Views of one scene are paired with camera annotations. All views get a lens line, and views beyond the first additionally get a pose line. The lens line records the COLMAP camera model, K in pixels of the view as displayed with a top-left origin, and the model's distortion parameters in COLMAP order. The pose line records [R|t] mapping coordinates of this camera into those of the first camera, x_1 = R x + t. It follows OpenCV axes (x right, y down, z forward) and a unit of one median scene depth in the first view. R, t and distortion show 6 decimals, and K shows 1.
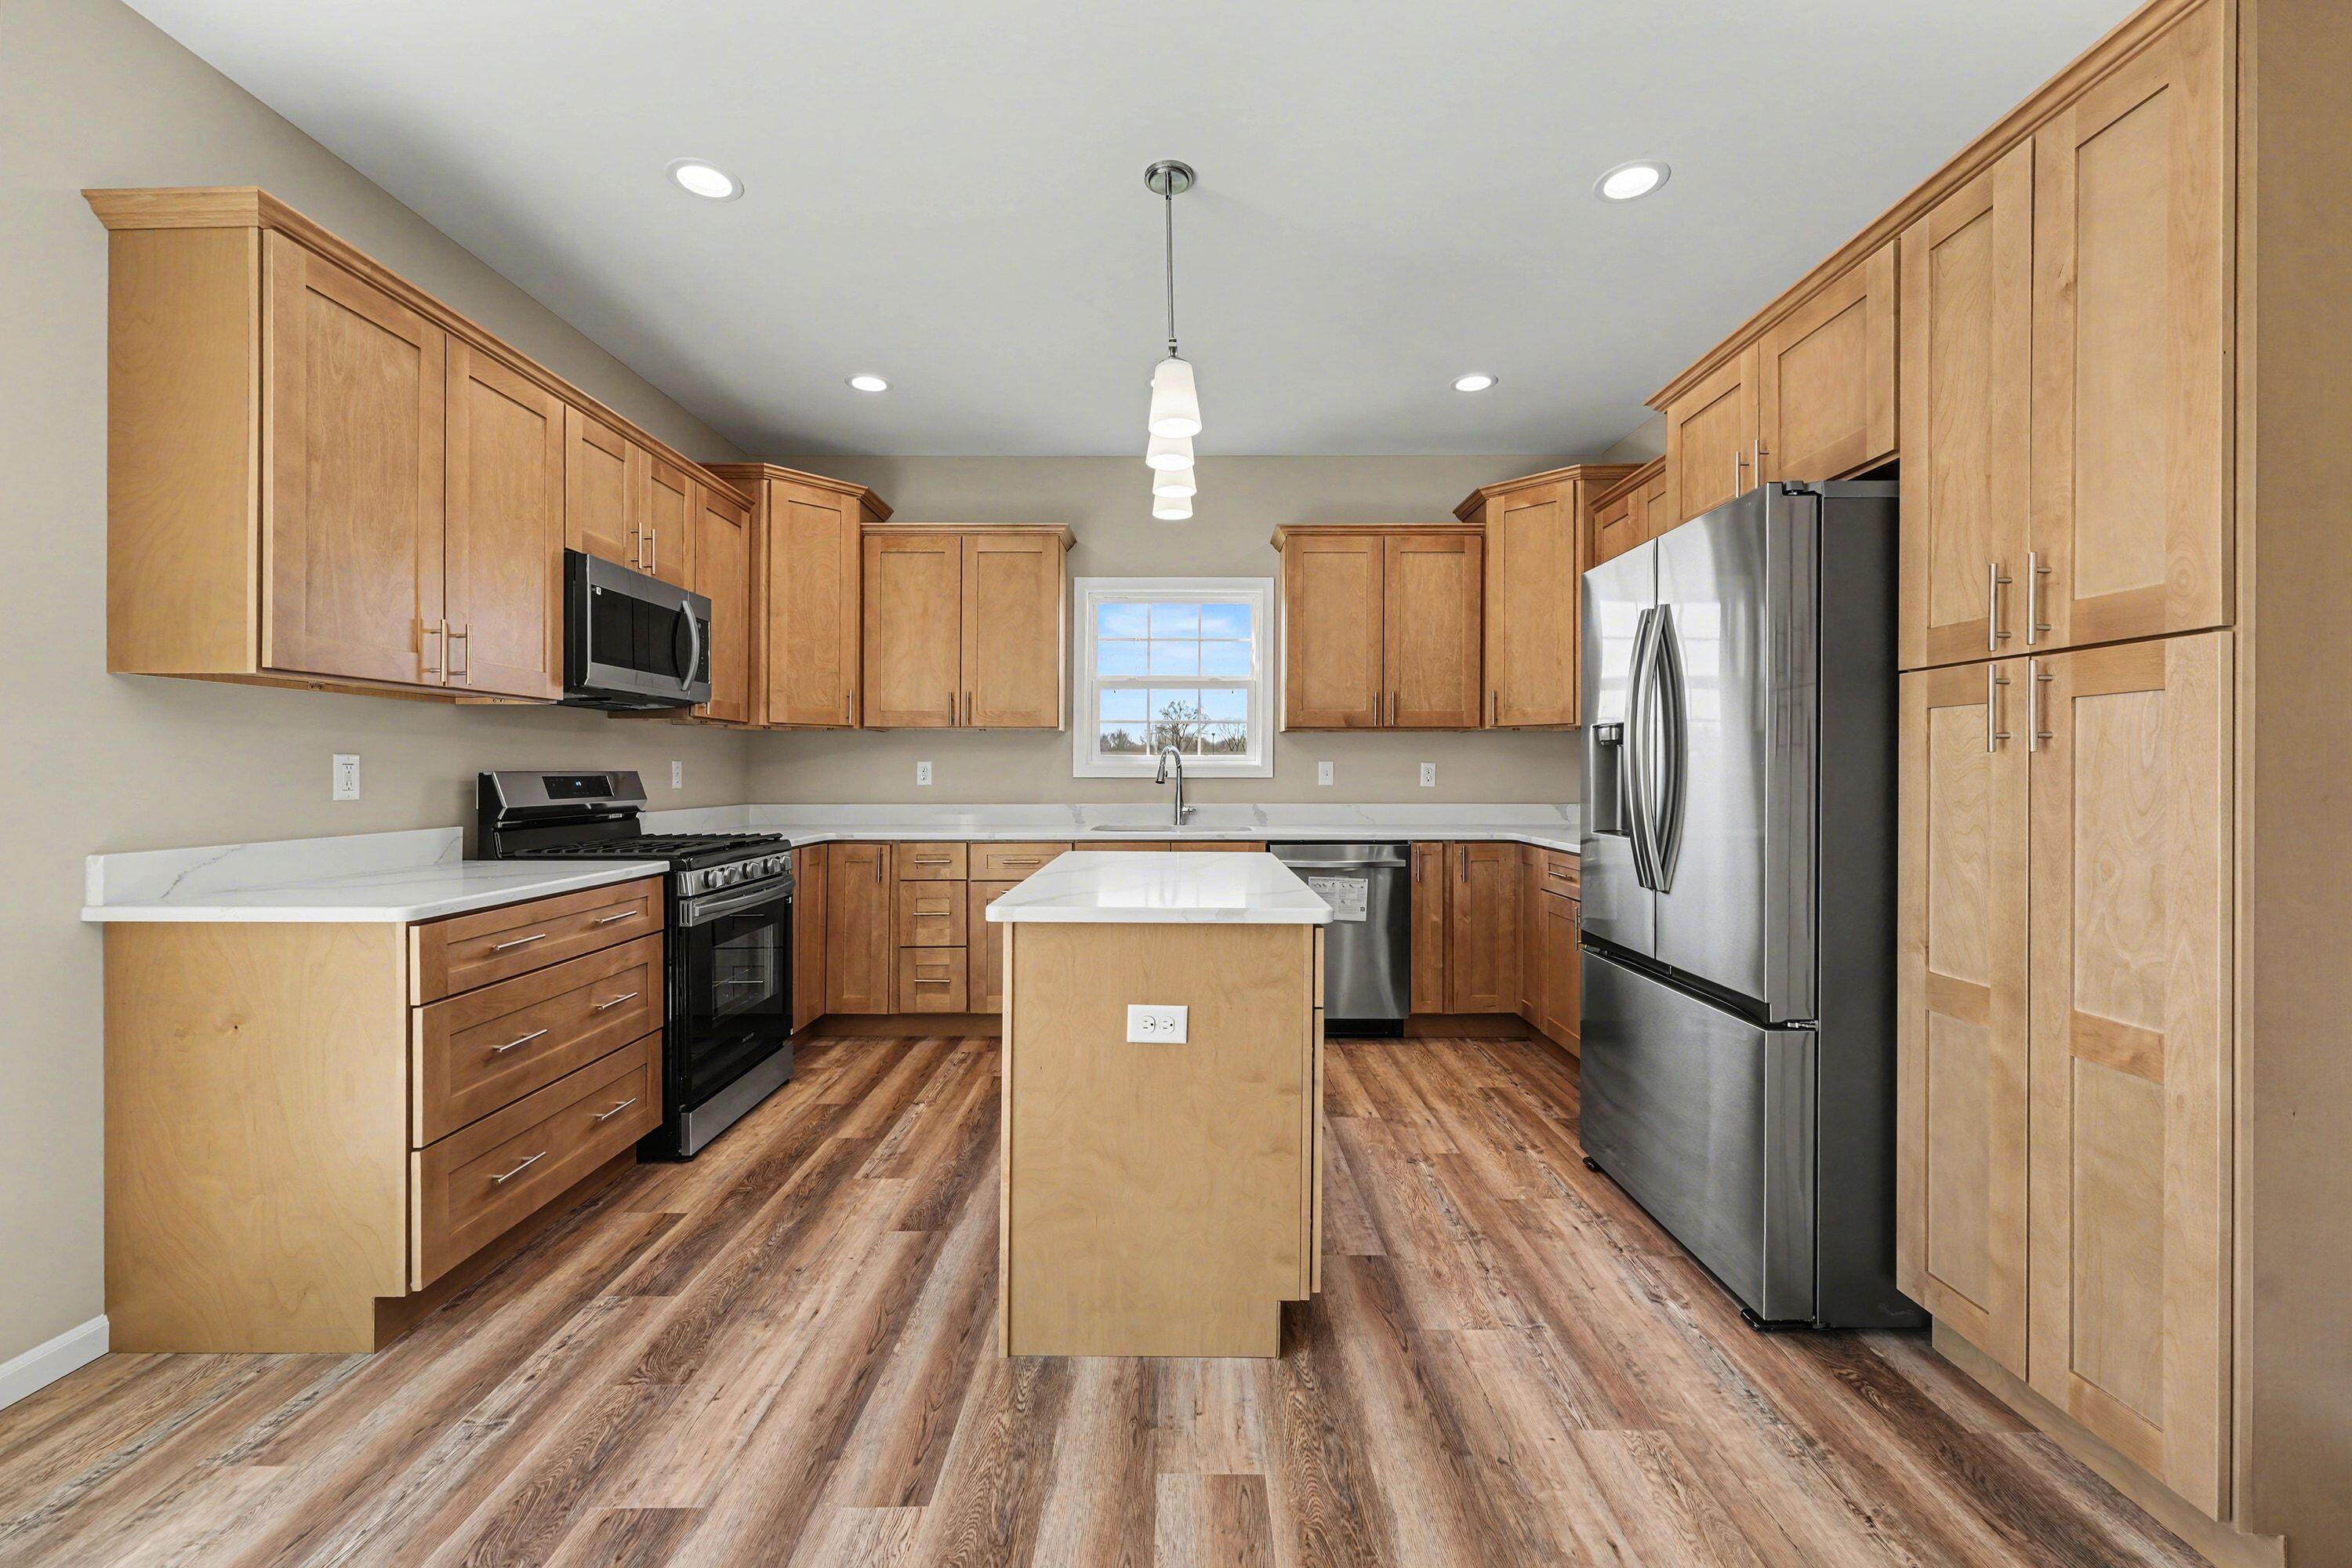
lens RADIAL K [[953.8, 0, 1186.3], [0, 953.8, 774.8], [0, 0, 1]] dist [-0.000519, -0.000931]
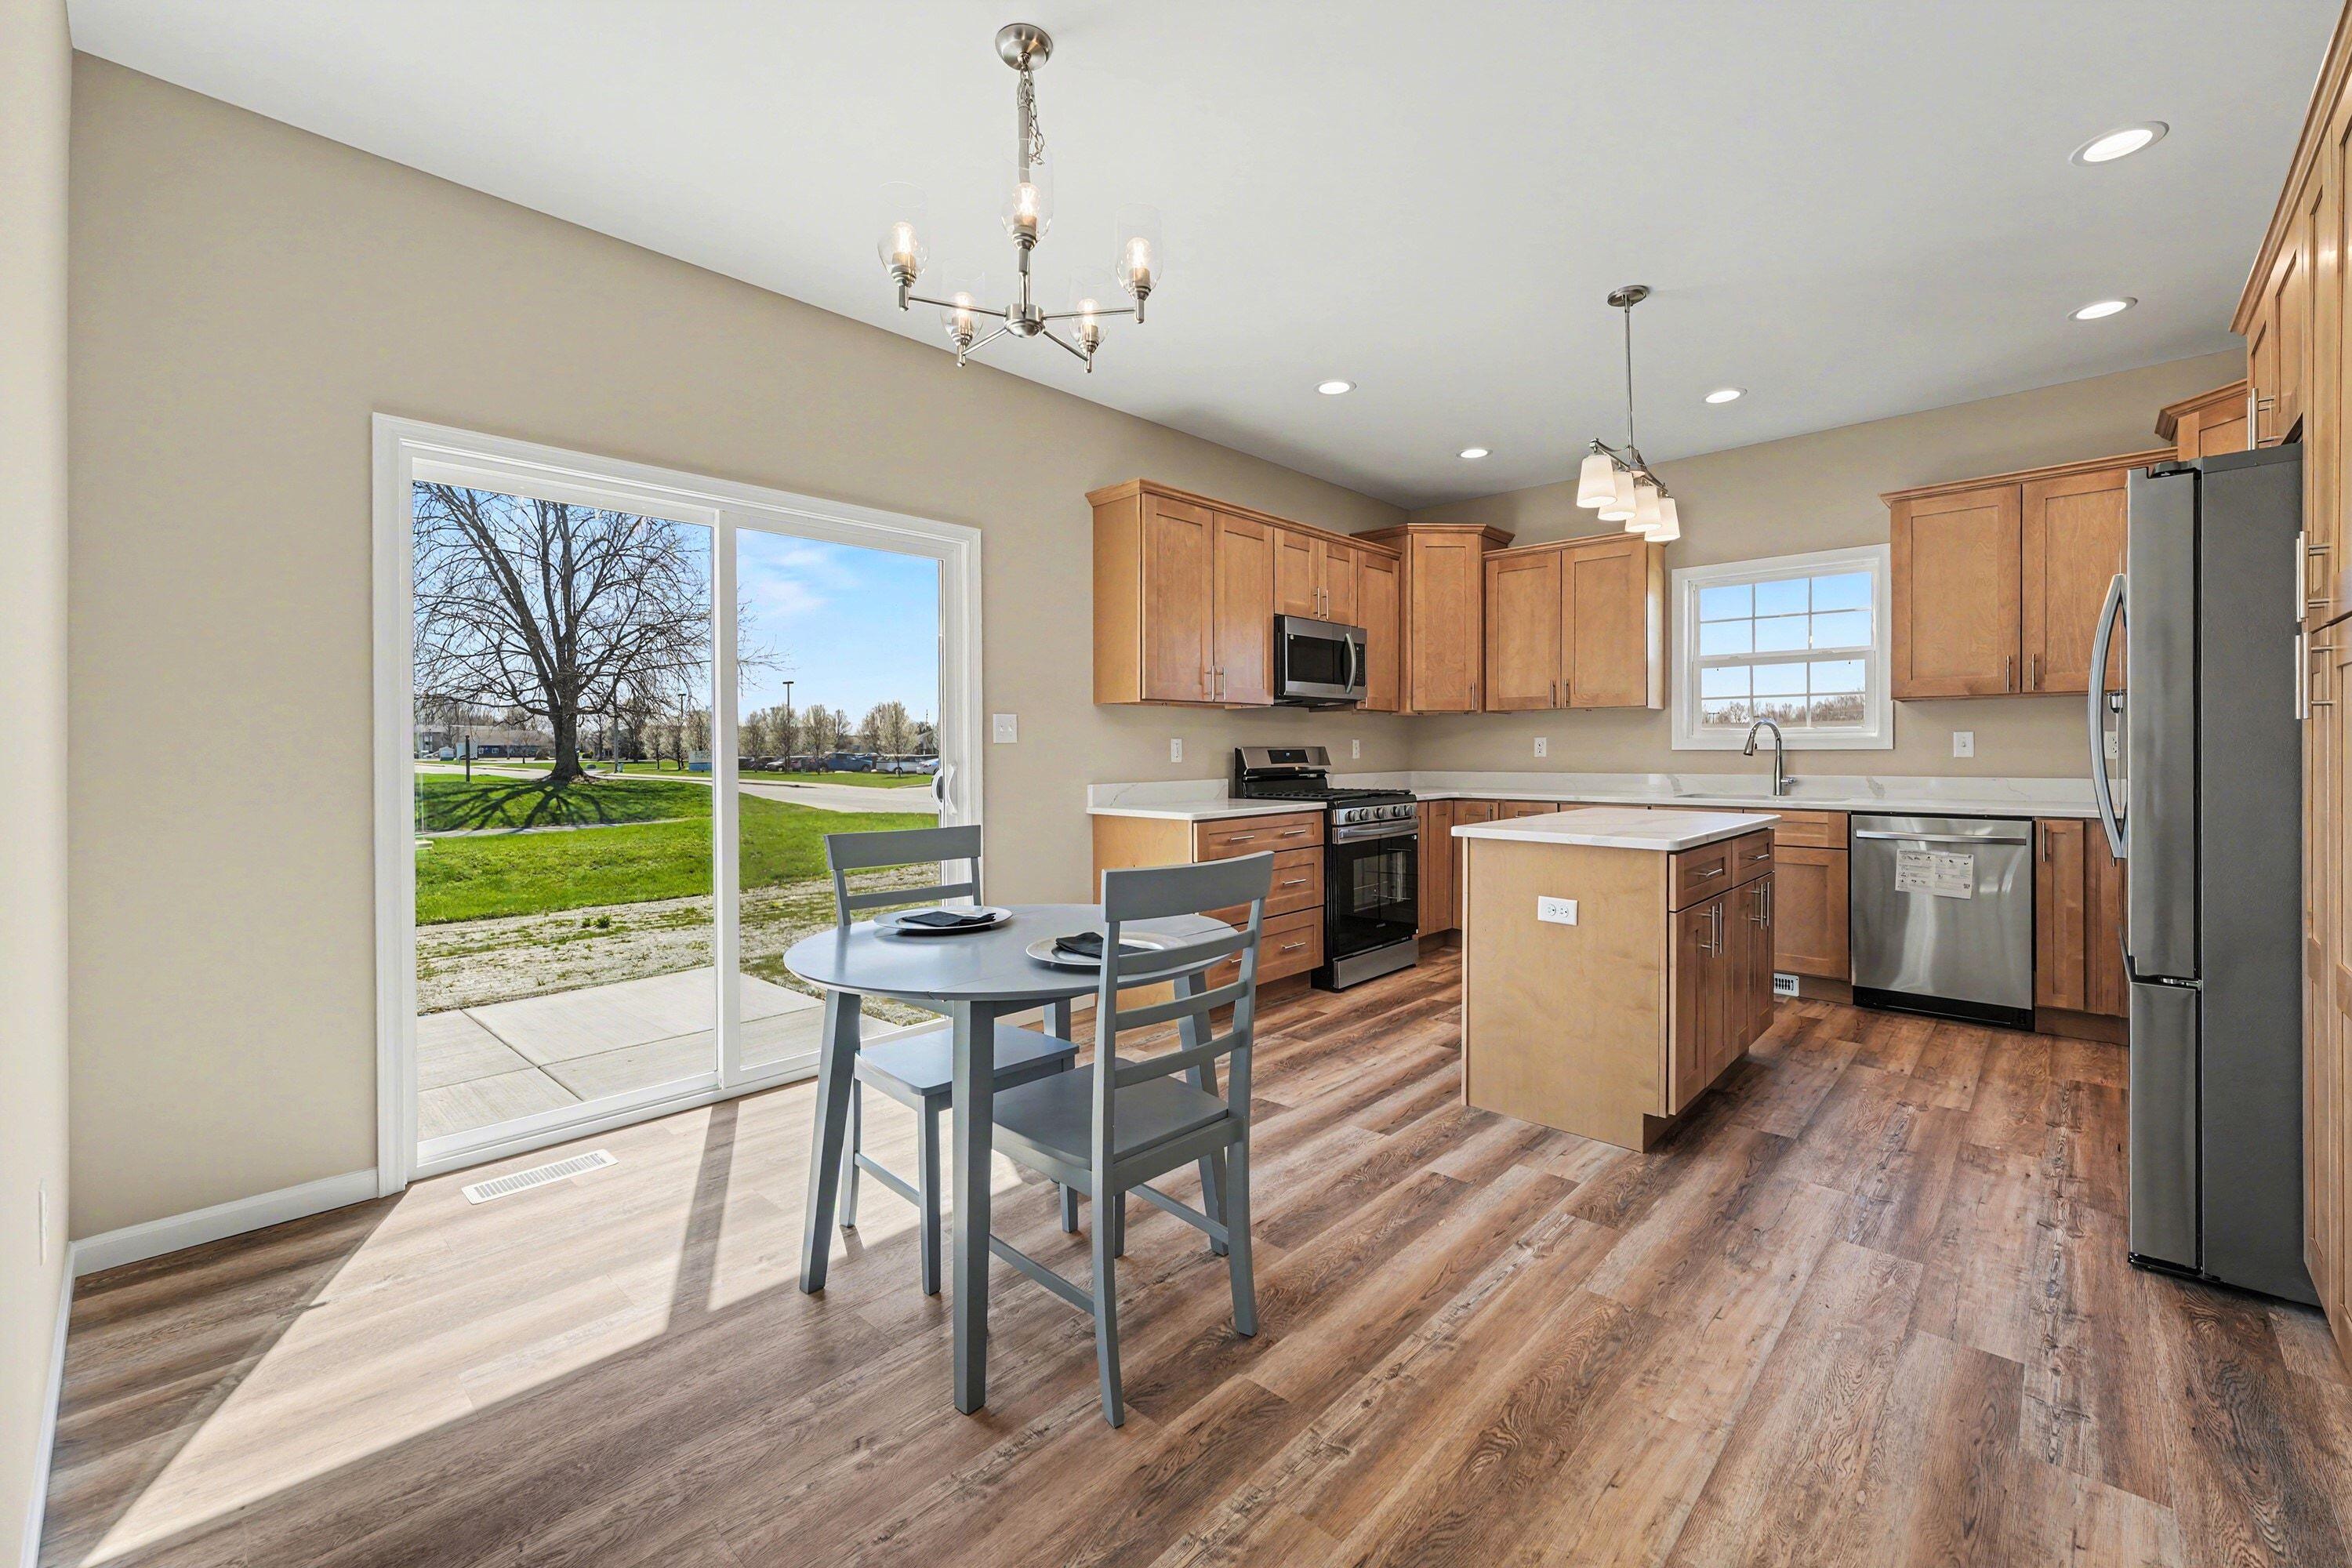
lens RADIAL K [[953.8, 0, 1163.9], [0, 953.8, 764.9], [0, 0, 1]] dist [-0.000519, -0.000931]
pose [[0.718528, 0.007049, -0.695463, 0.373993], [0.003452, 0.999900, 0.013702, 0.004564], [0.695490, -0.012246, 0.718431, -0.340873]]
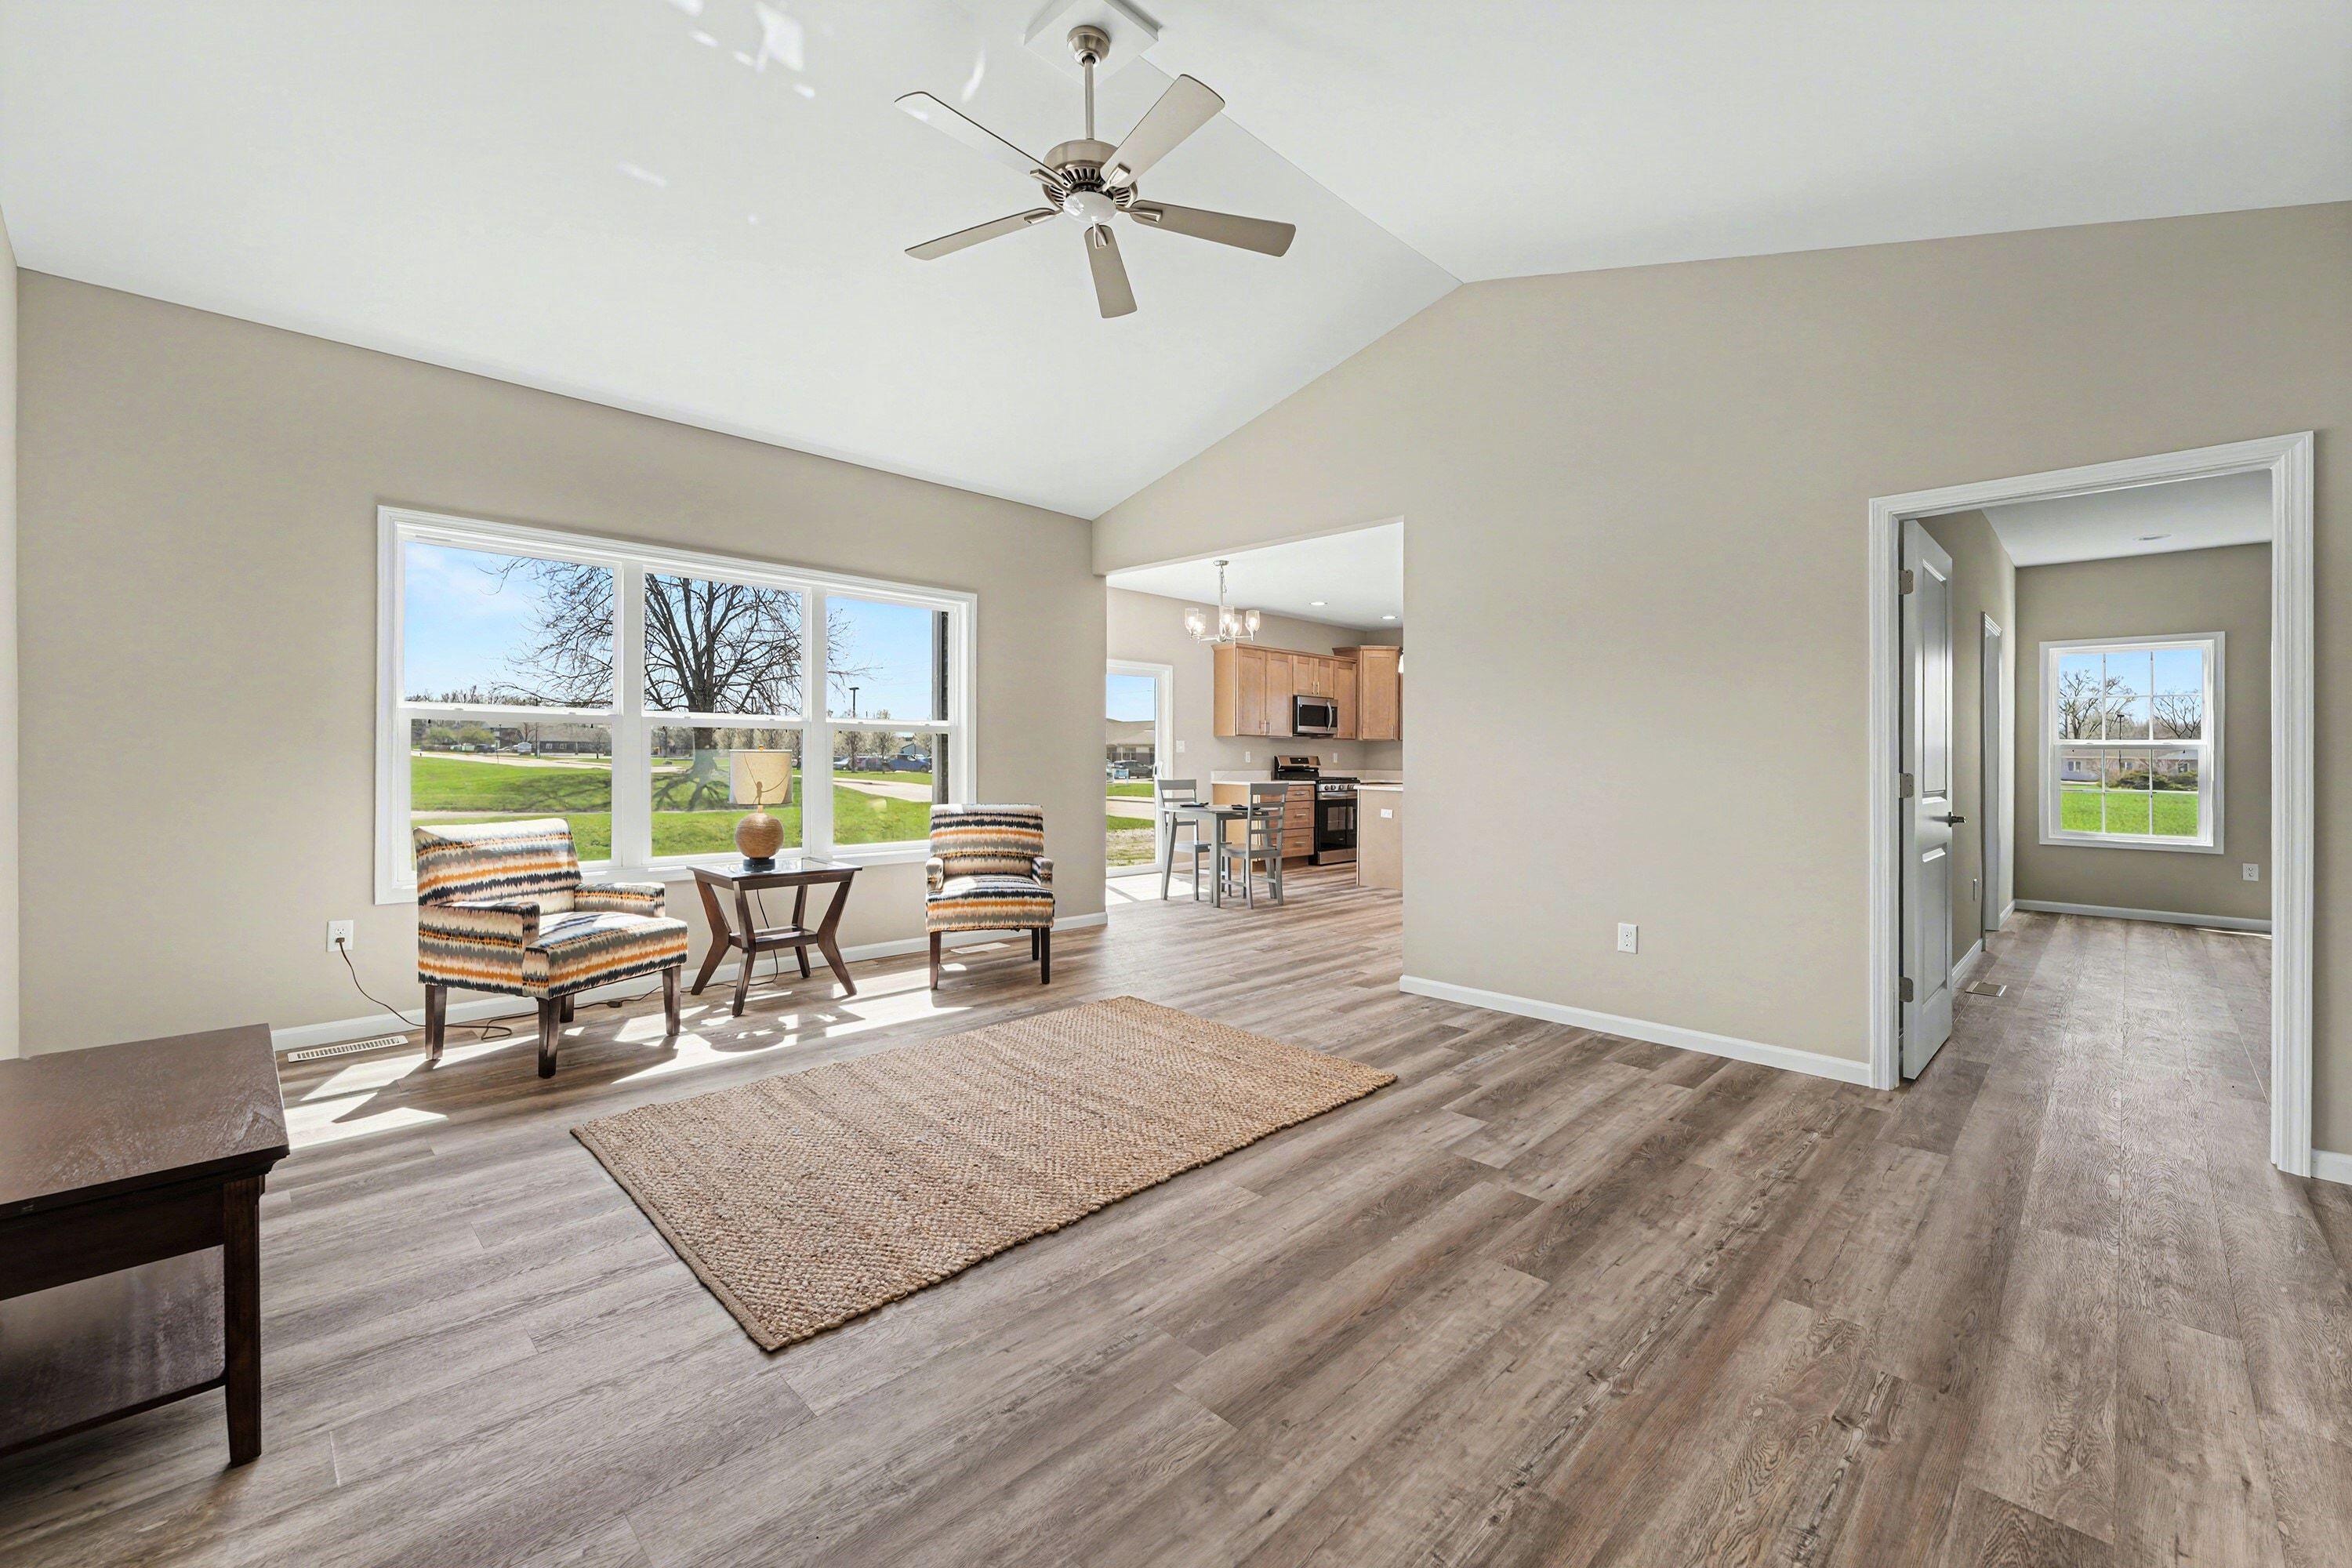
lens RADIAL K [[953.8, 0, 1173.9], [0, 953.8, 736.1], [0, 0, 1]] dist [-0.000519, -0.000931]
pose [[0.704927, -0.007188, -0.709243, 1.611998], [-0.010928, 0.999720, -0.020994, 0.002818], [0.709196, 0.022550, 0.704651, -1.891164]]
